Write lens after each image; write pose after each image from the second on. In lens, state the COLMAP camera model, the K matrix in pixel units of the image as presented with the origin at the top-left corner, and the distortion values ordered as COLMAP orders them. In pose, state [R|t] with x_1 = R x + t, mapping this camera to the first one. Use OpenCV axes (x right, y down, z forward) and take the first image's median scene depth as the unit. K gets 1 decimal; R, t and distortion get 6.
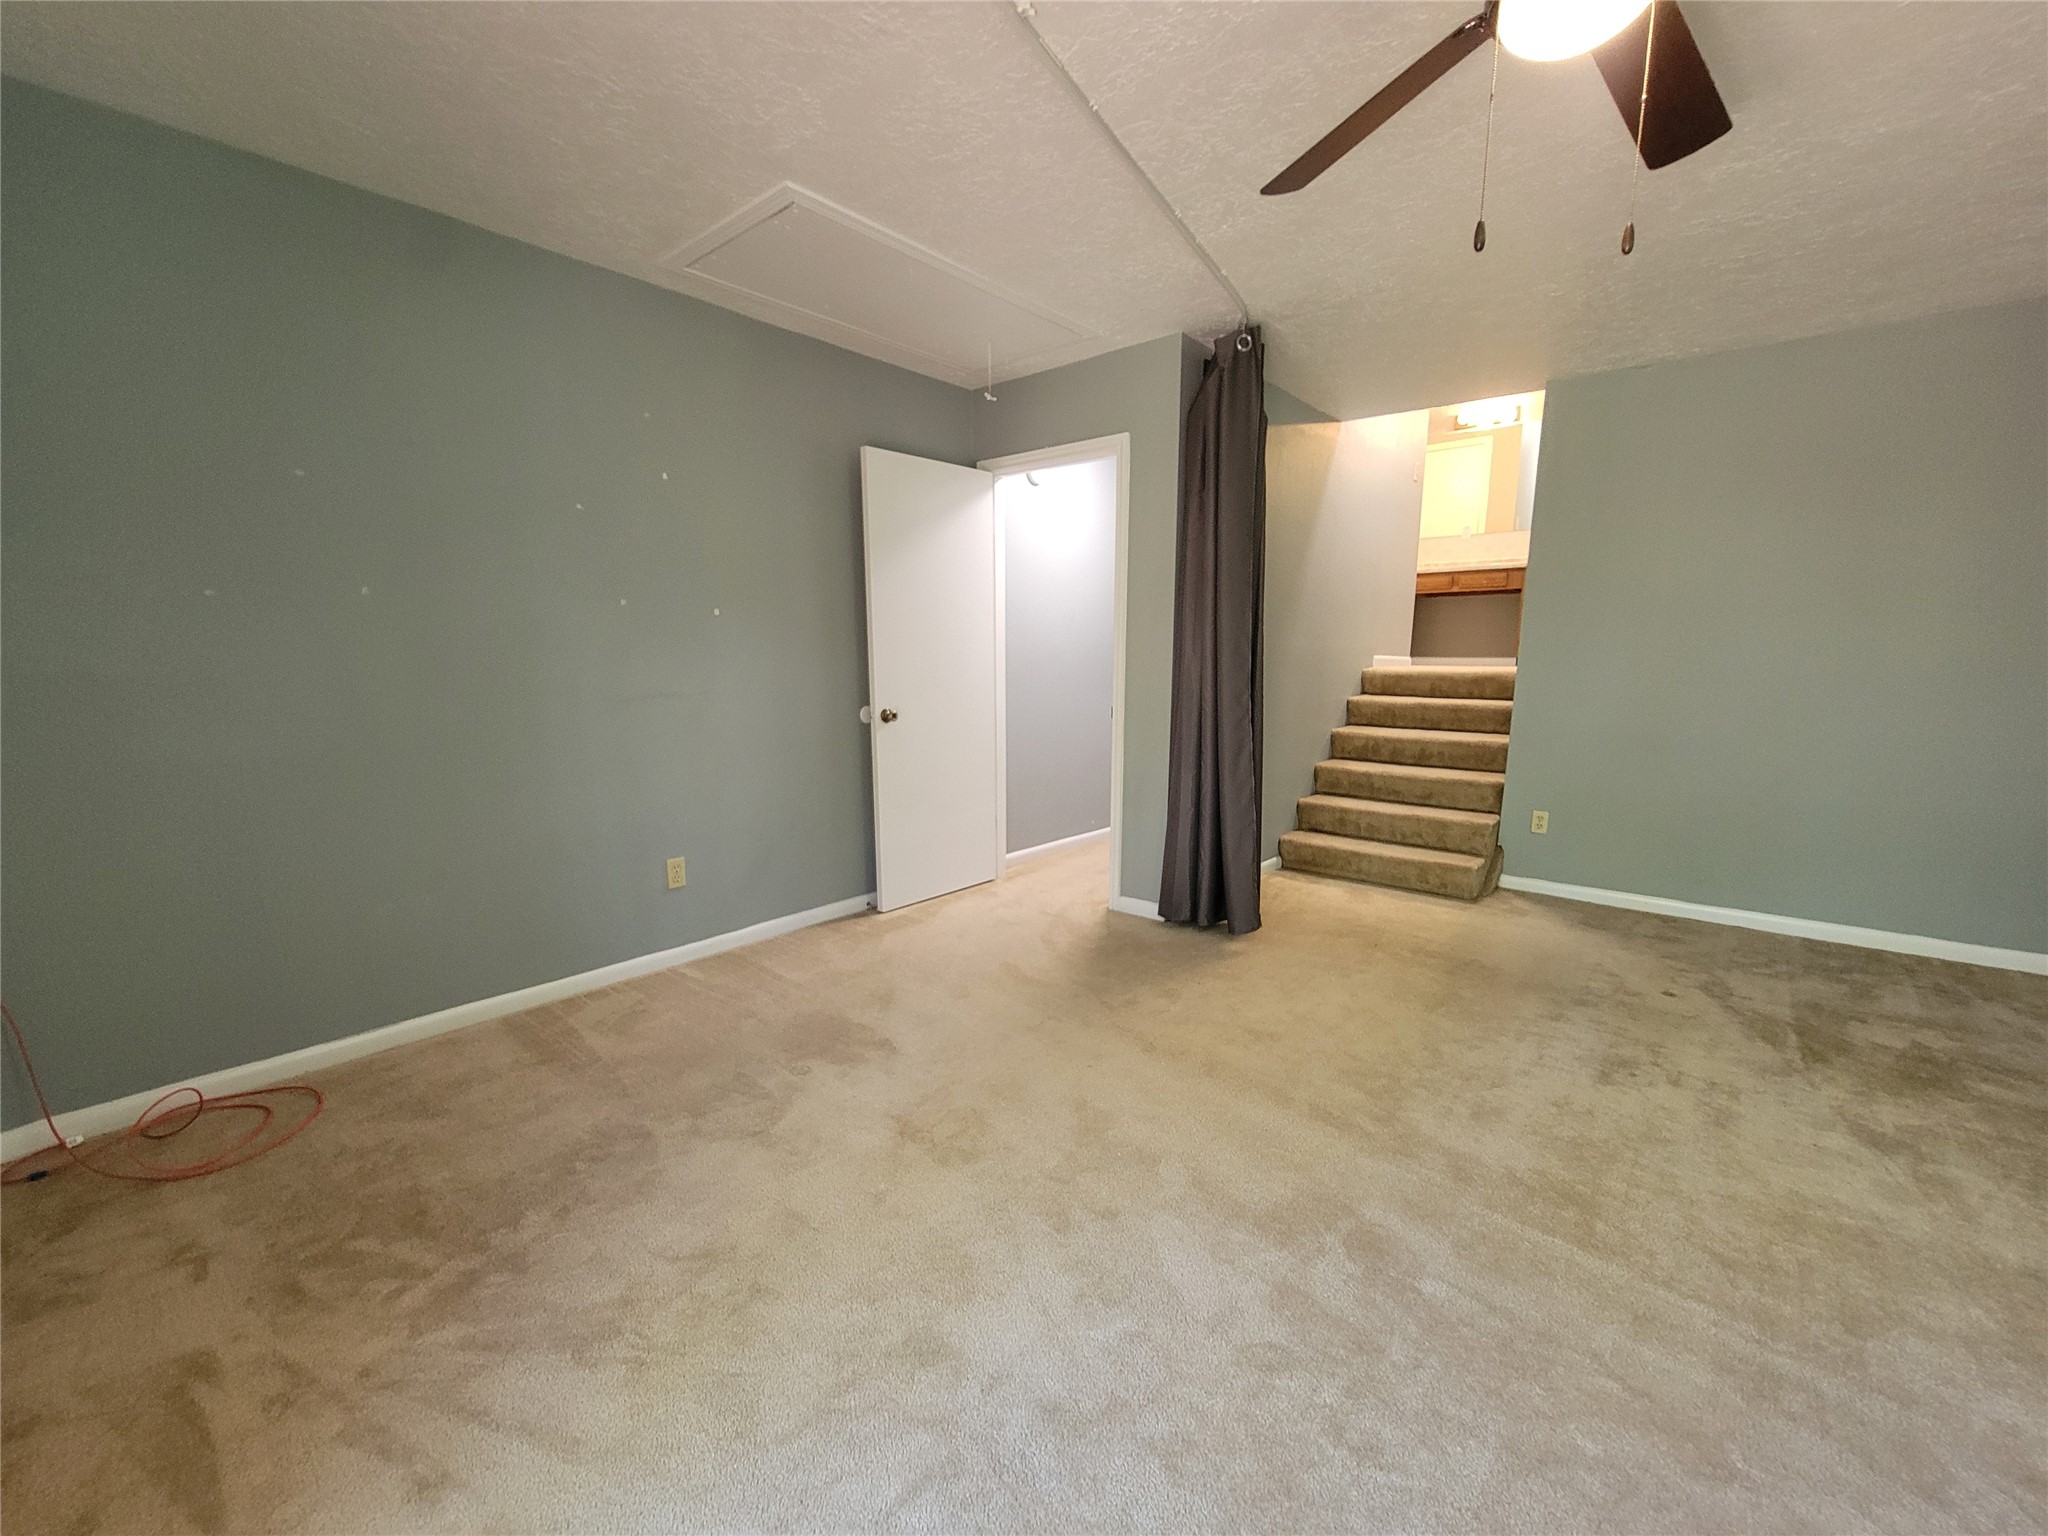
lens RADIAL K [[838.2, 0, 1032.0], [0, 838.2, 797.2], [0, 0, 1]] dist [-0.001987, 0.002222]
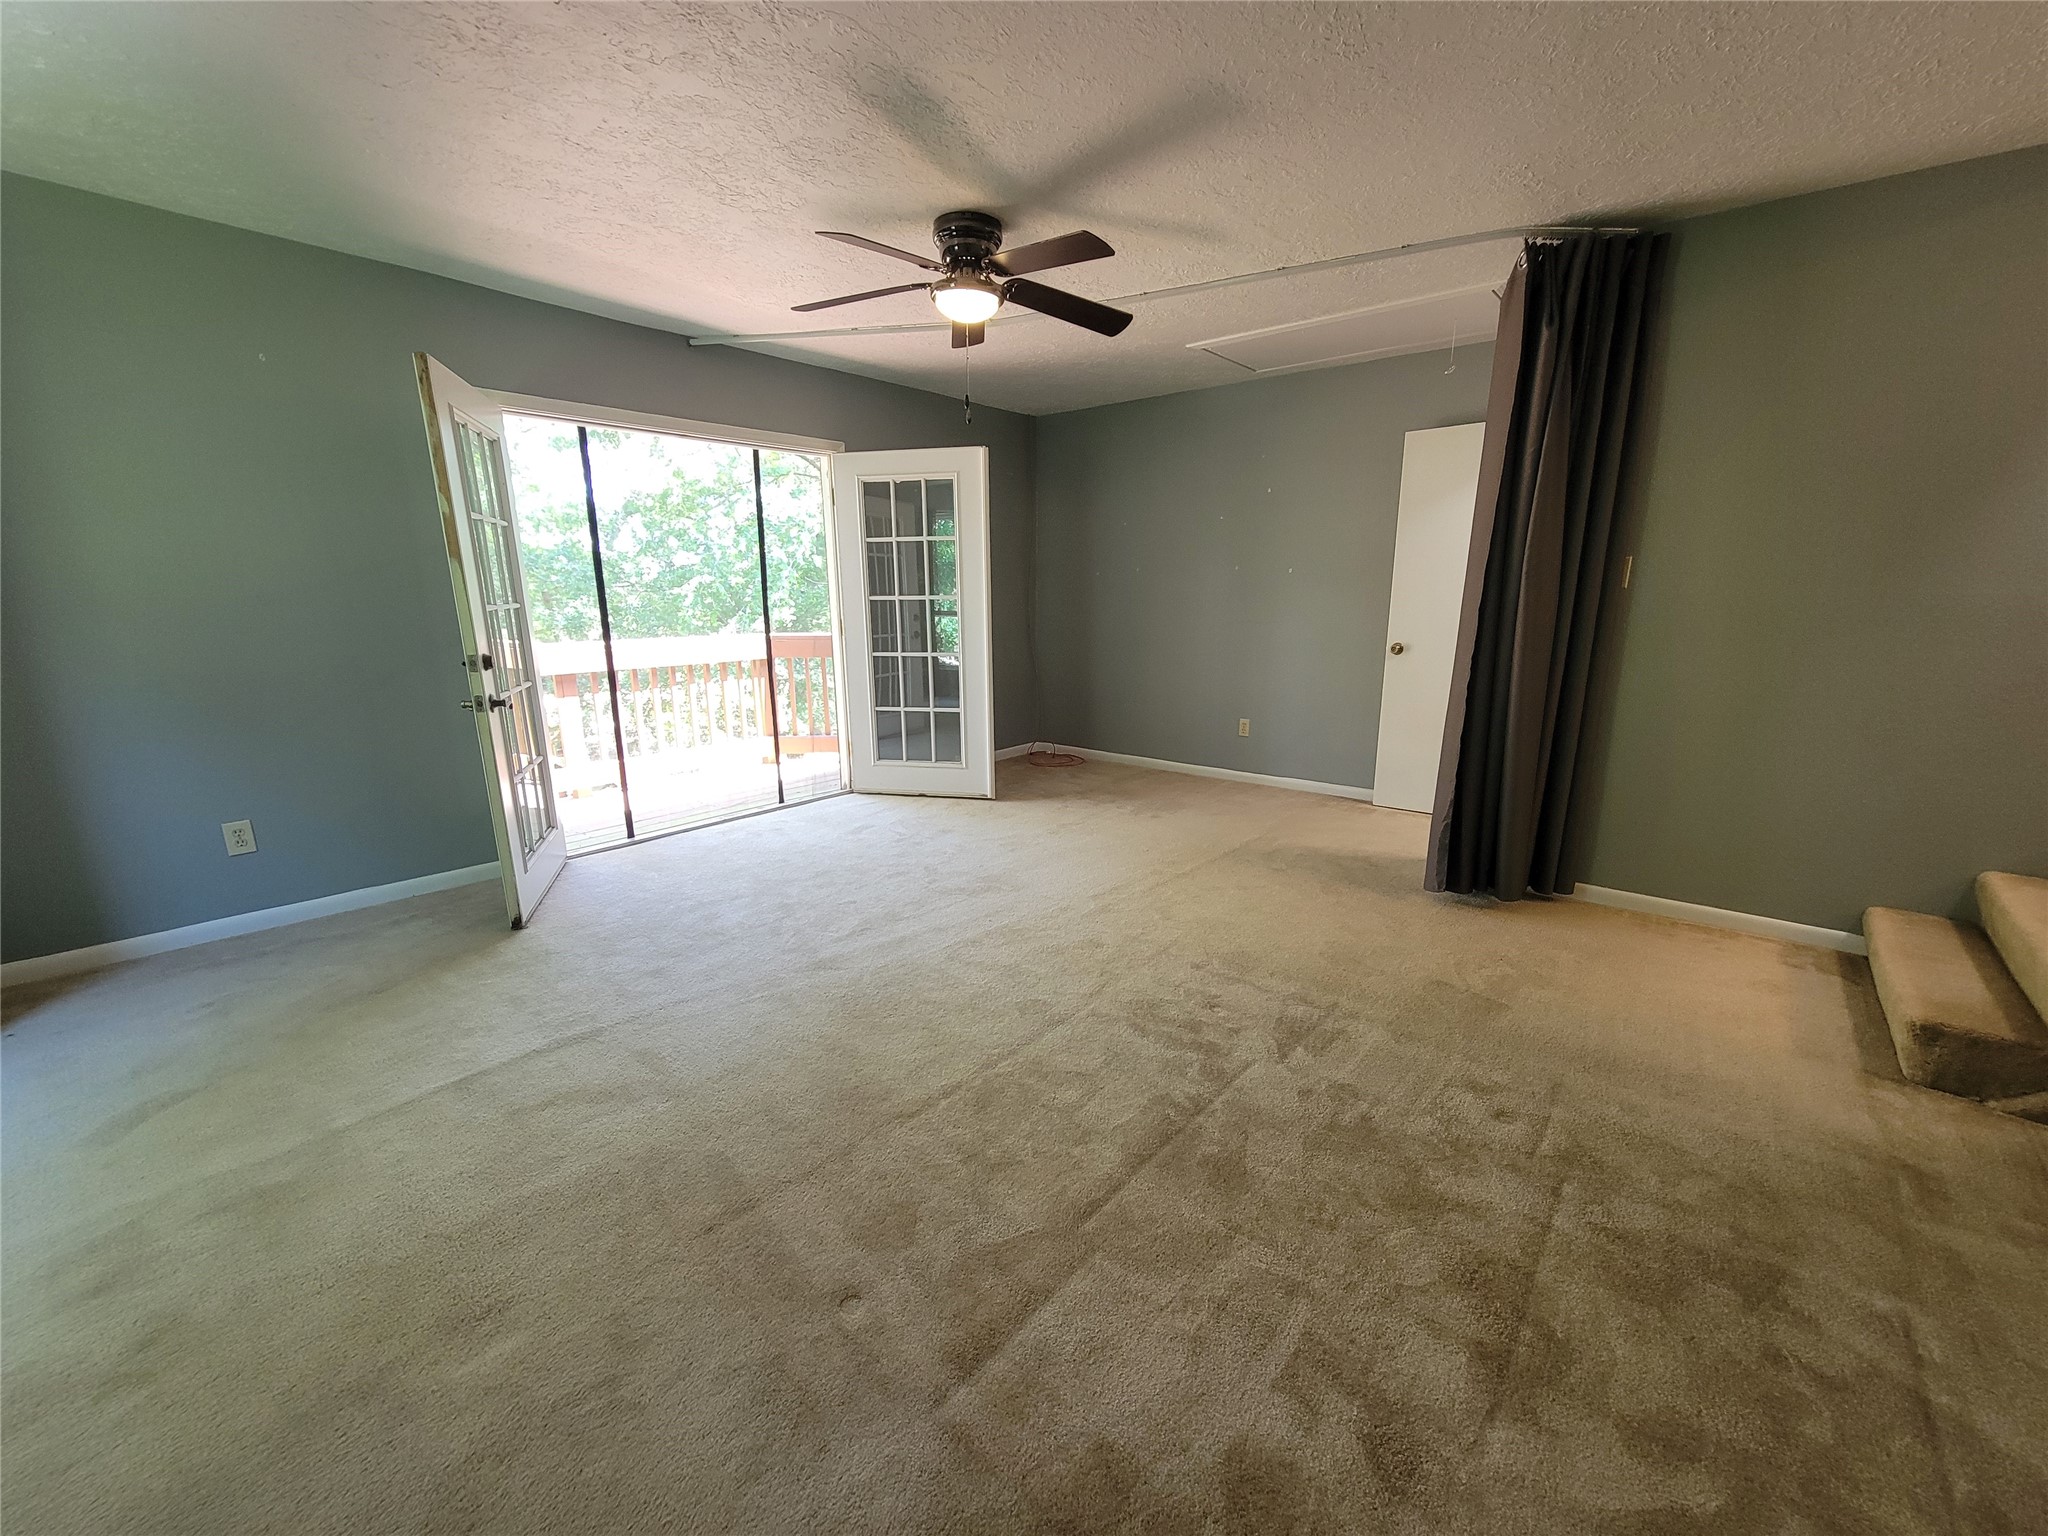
lens RADIAL K [[838.2, 0, 1031.3], [0, 838.2, 791.9], [0, 0, 1]] dist [-0.001987, 0.002222]
pose [[0.014769, 0.235339, -0.971801, 1.108282], [-0.171166, 0.958156, 0.229433, -0.088643], [0.985132, 0.162950, 0.054433, 0.444569]]
